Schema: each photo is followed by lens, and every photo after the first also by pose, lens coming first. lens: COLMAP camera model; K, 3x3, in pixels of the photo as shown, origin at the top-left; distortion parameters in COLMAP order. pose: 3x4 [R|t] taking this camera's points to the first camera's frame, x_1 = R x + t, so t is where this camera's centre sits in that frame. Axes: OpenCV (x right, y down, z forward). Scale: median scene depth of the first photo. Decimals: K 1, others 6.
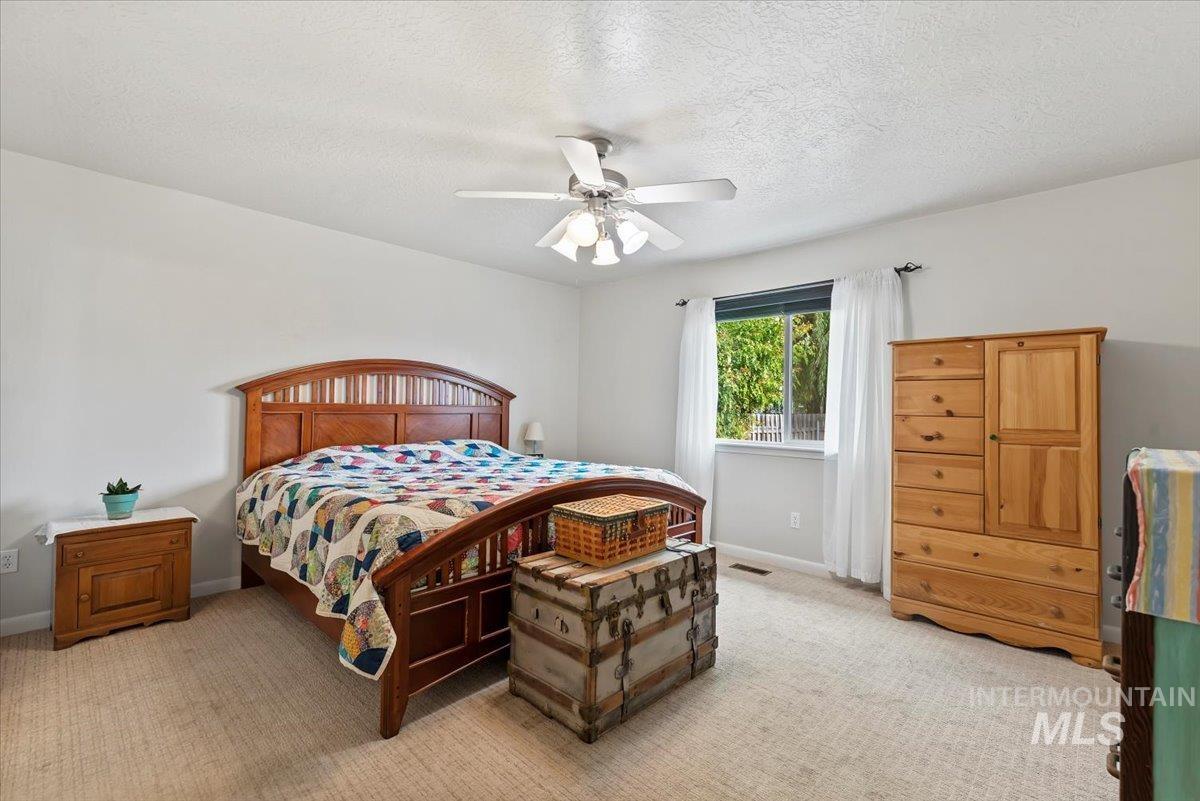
lens RADIAL K [[525.2, 0, 612.2], [0, 525.2, 403.0], [0, 0, 1]] dist [0.004245, -0.001227]
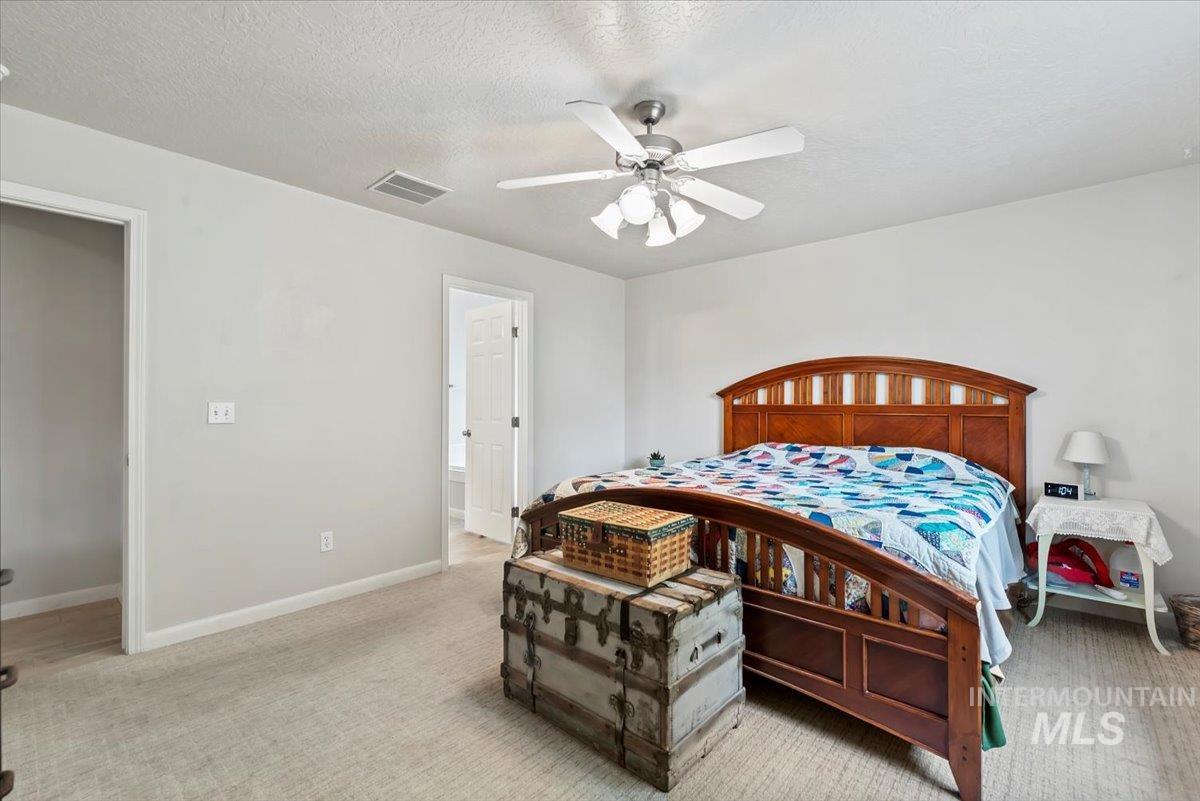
lens RADIAL K [[525.2, 0, 612.2], [0, 525.2, 400.2], [0, 0, 1]] dist [0.004245, -0.001227]
pose [[0.022085, -0.021851, -0.999517, 0.900116], [0.008570, 0.999729, -0.021666, 0.019803], [0.999719, -0.008088, 0.022266, 0.965160]]
